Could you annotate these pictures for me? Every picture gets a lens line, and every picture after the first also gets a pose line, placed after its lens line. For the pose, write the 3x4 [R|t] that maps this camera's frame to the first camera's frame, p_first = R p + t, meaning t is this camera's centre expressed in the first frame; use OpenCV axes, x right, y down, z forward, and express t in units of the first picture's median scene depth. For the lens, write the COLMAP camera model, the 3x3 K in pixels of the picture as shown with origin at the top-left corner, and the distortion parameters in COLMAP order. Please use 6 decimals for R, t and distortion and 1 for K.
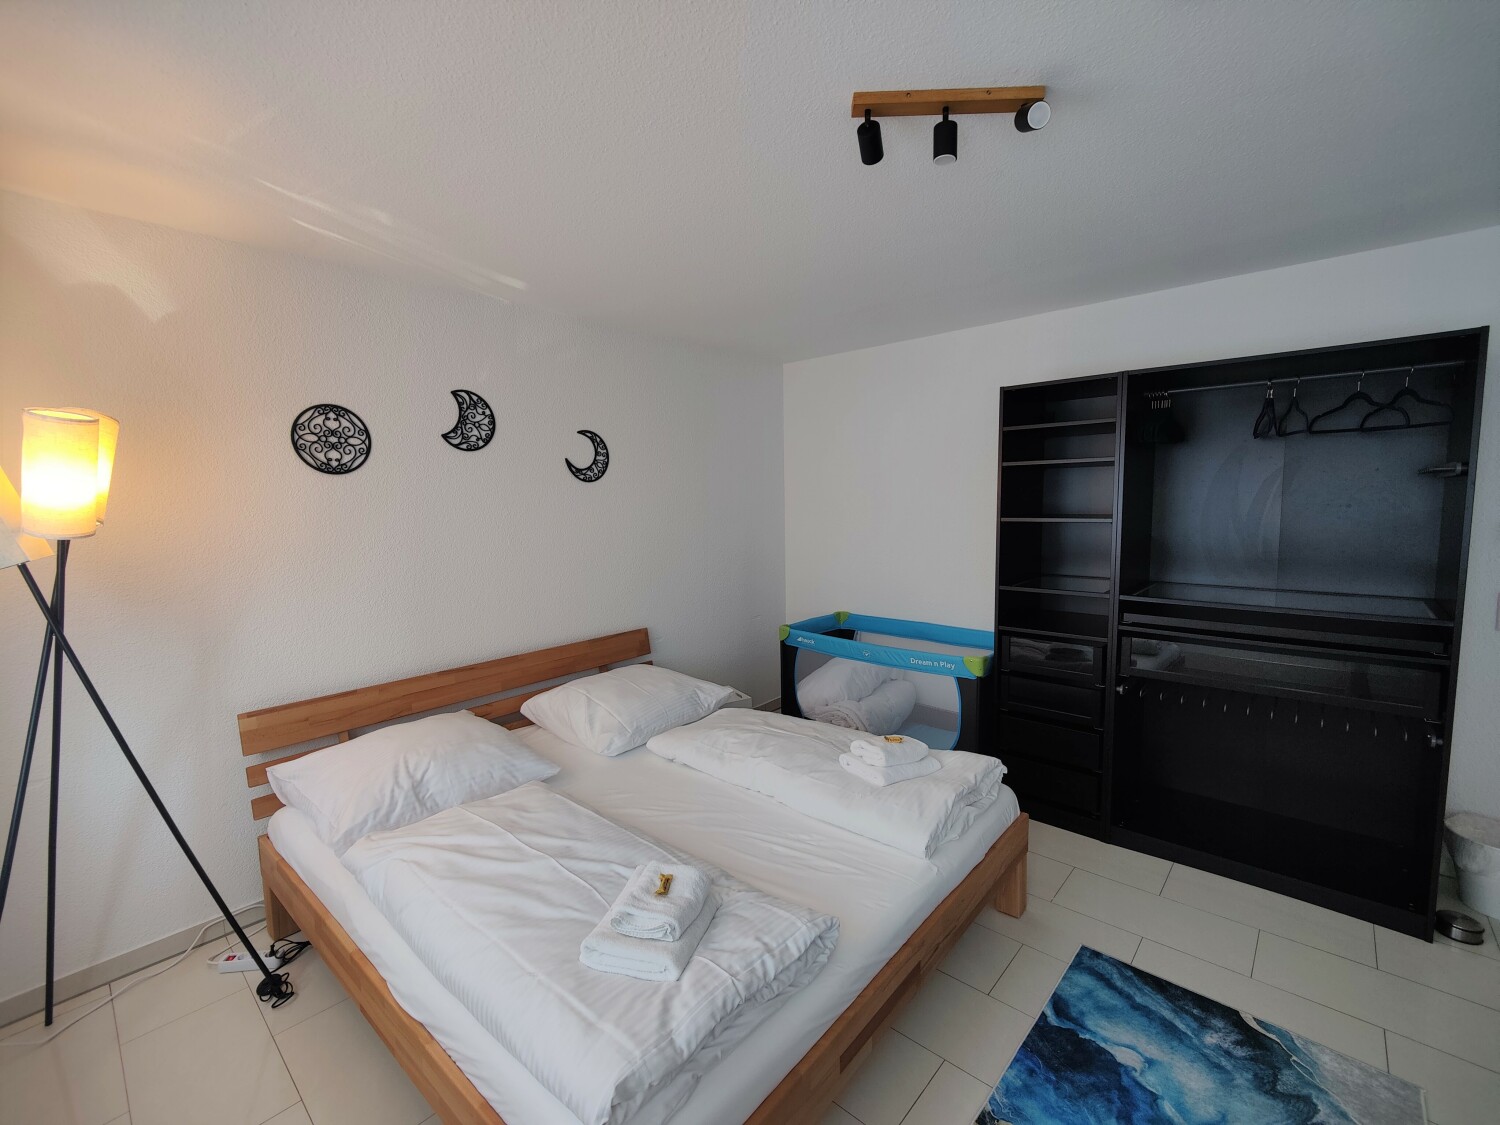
lens RADIAL K [[653.3, 0, 746.4], [0, 653.3, 556.3], [0, 0, 1]] dist [0.000720, -0.000869]
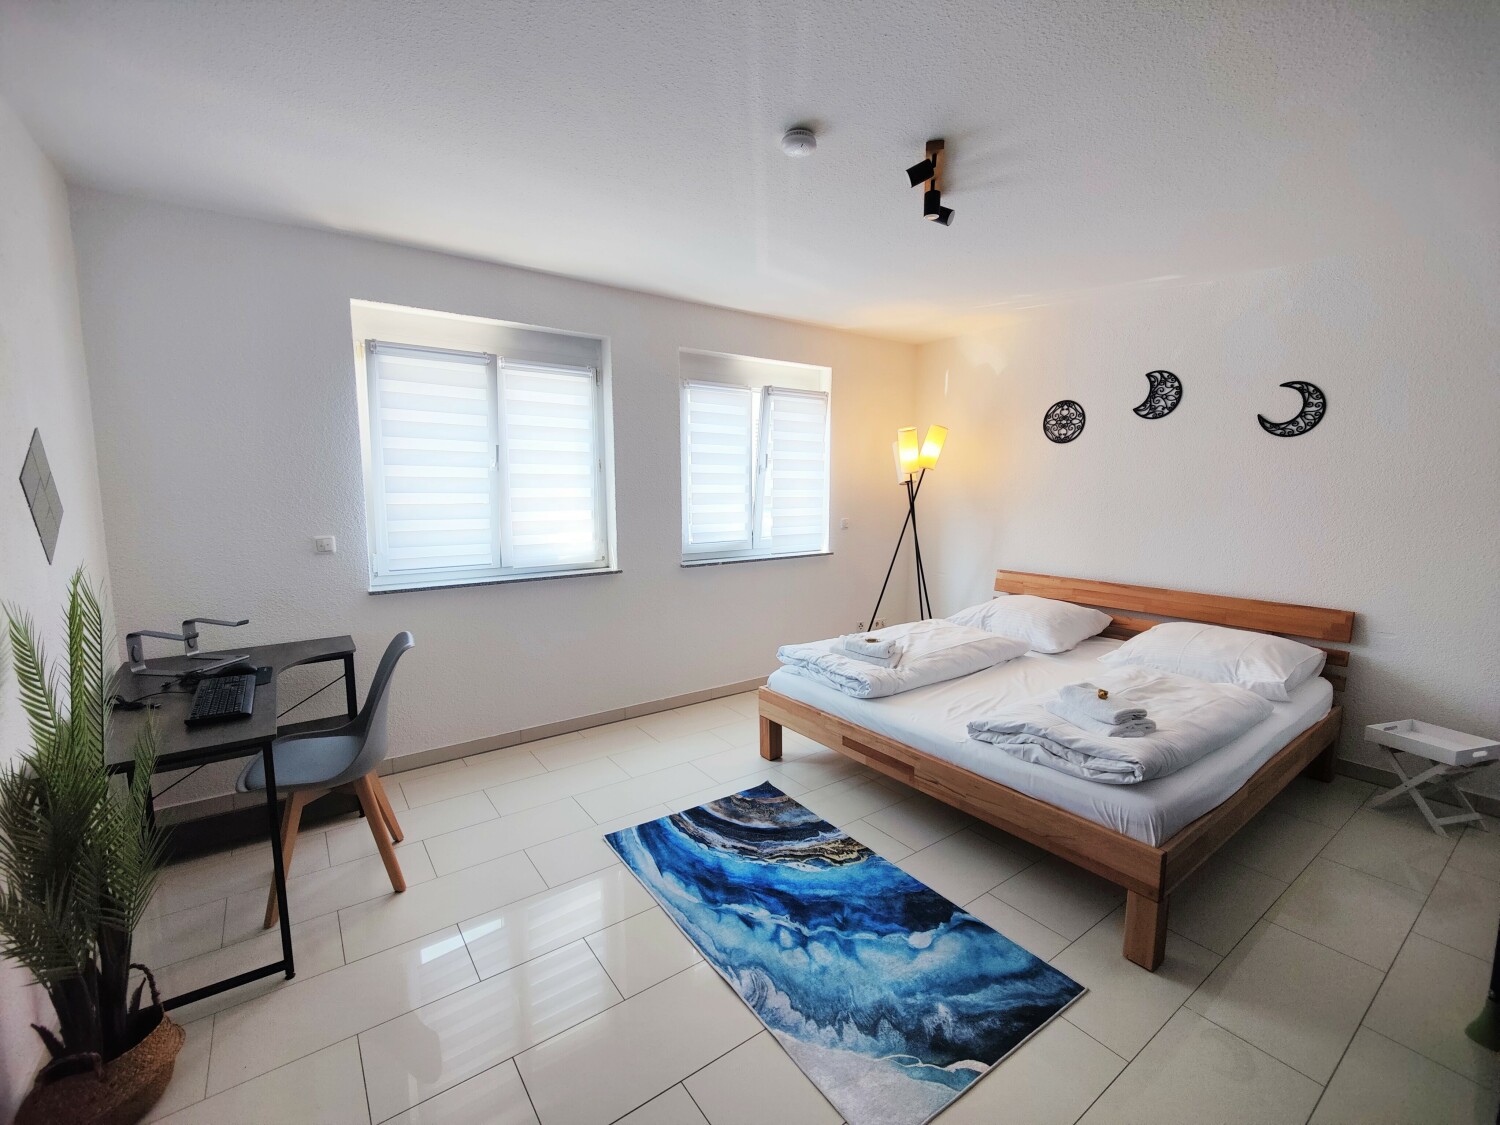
lens RADIAL K [[653.3, 0, 752.7], [0, 653.3, 560.0], [0, 0, 1]] dist [0.000720, -0.000869]
pose [[-0.219706, 0.130193, -0.966840, 1.023285], [-0.086622, 0.984537, 0.152260, -0.017027], [0.971713, 0.117202, -0.205031, 0.540428]]
